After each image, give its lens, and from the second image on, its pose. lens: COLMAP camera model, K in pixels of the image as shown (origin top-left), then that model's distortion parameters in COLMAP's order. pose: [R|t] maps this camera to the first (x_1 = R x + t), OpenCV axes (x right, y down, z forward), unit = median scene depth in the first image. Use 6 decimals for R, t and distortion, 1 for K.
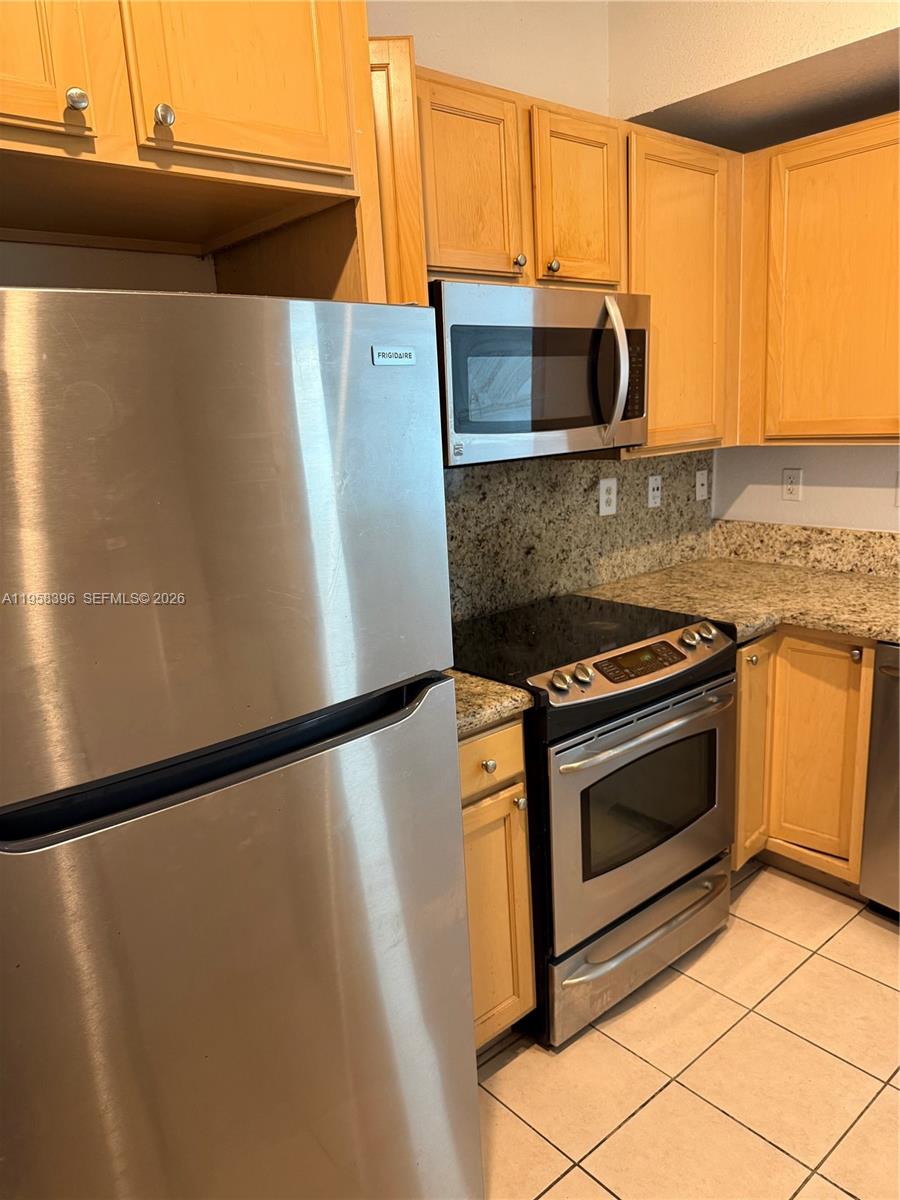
lens RADIAL K [[837.4, 0, 448.2], [0, 837.4, 608.8], [0, 0, 1]] dist [0.090172, -0.126775]
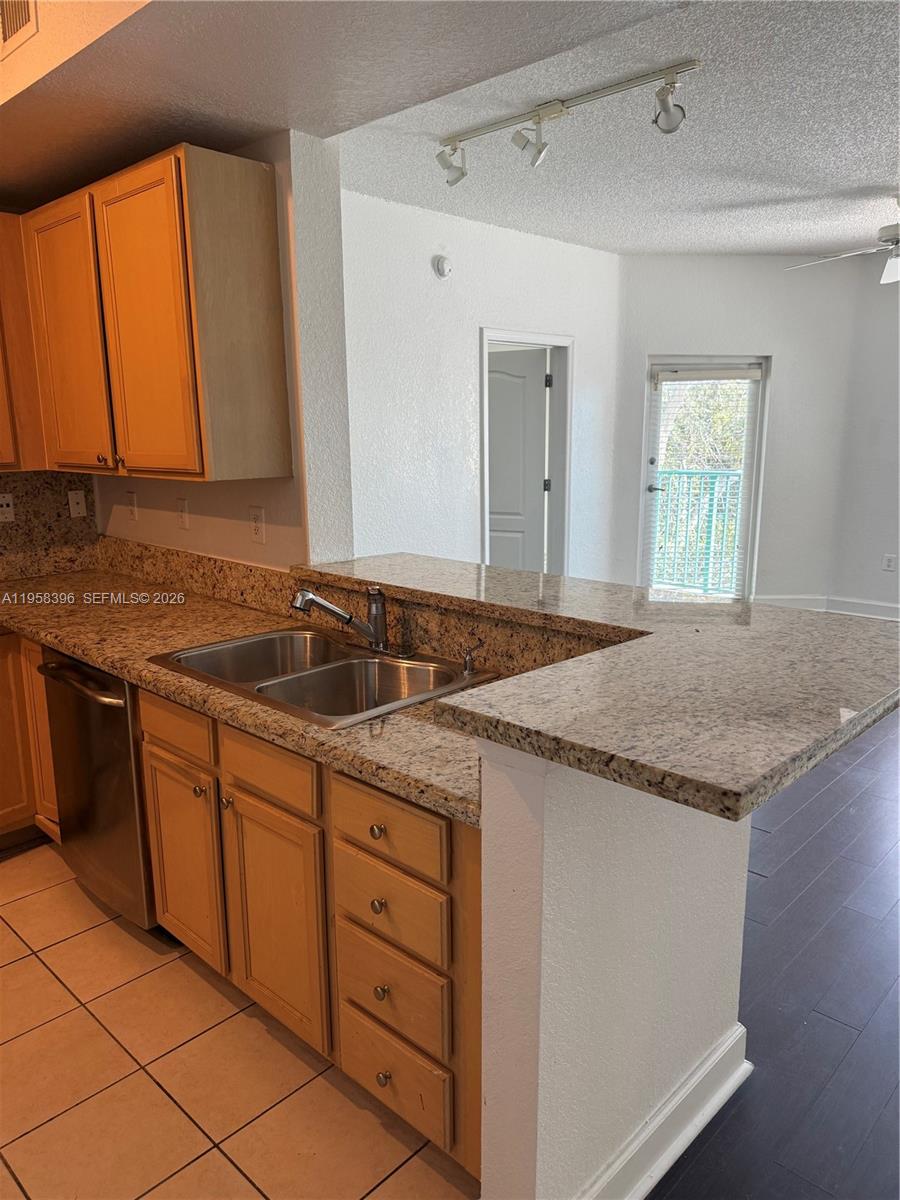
lens RADIAL K [[837.4, 0, 448.2], [0, 837.4, 608.8], [0, 0, 1]] dist [0.090172, -0.126775]
pose [[0.994455, 0.019298, 0.103373, 0.793842], [-0.017927, 0.999739, -0.014172, -0.001351], [-0.103619, 0.012240, 0.994542, -0.185963]]
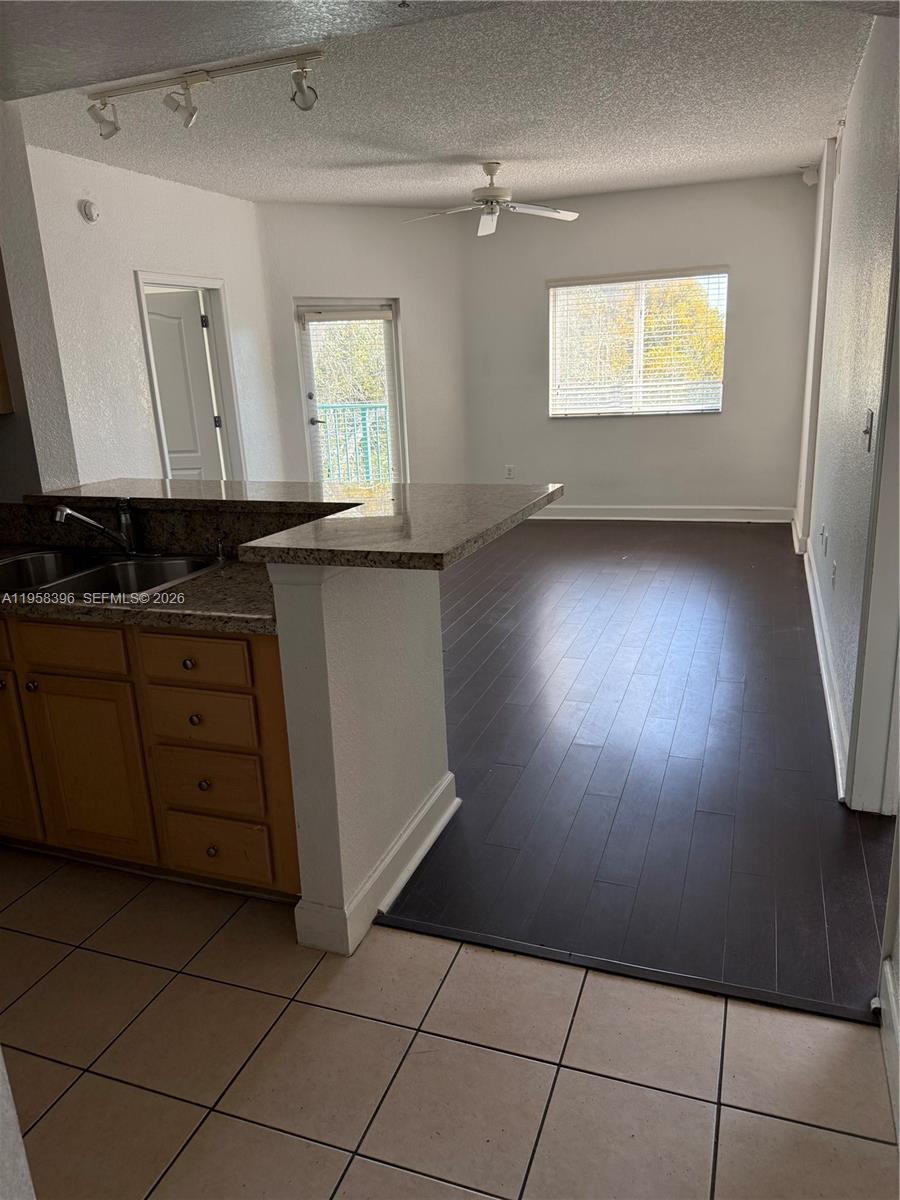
lens RADIAL K [[870.9, 0, 431.1], [0, 870.9, 600.4], [0, 0, 1]] dist [0.106060, -0.149674]
pose [[0.881111, -0.114482, 0.458843, 0.634417], [0.105963, 0.993380, 0.044371, 0.077148], [-0.460885, 0.009524, 0.887409, -0.430431]]
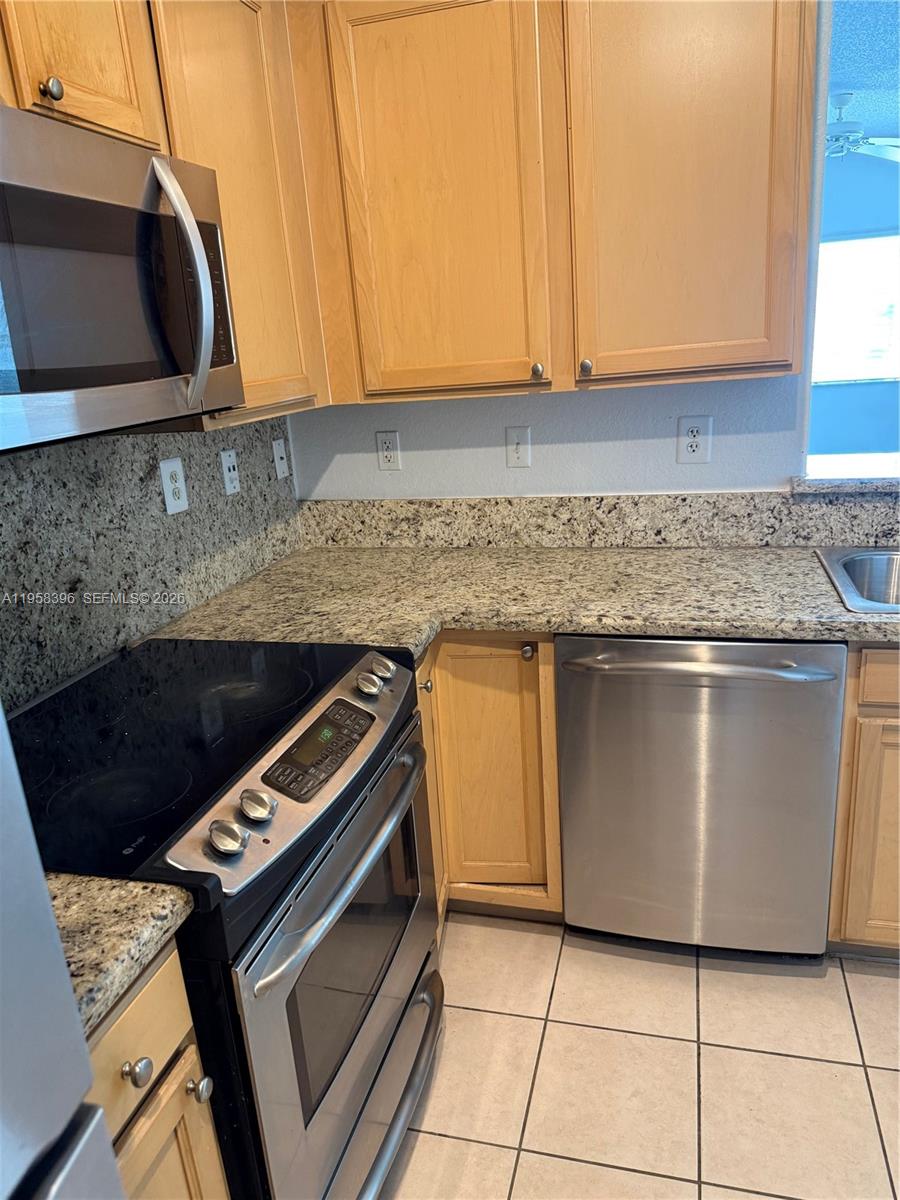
lens RADIAL K [[837.4, 0, 448.2], [0, 837.4, 608.8], [0, 0, 1]] dist [0.090172, -0.126775]
pose [[0.827000, -0.176147, 0.533895, -0.011919], [0.156044, 0.984255, 0.083023, -0.060035], [-0.540113, 0.014651, 0.841465, 0.316052]]
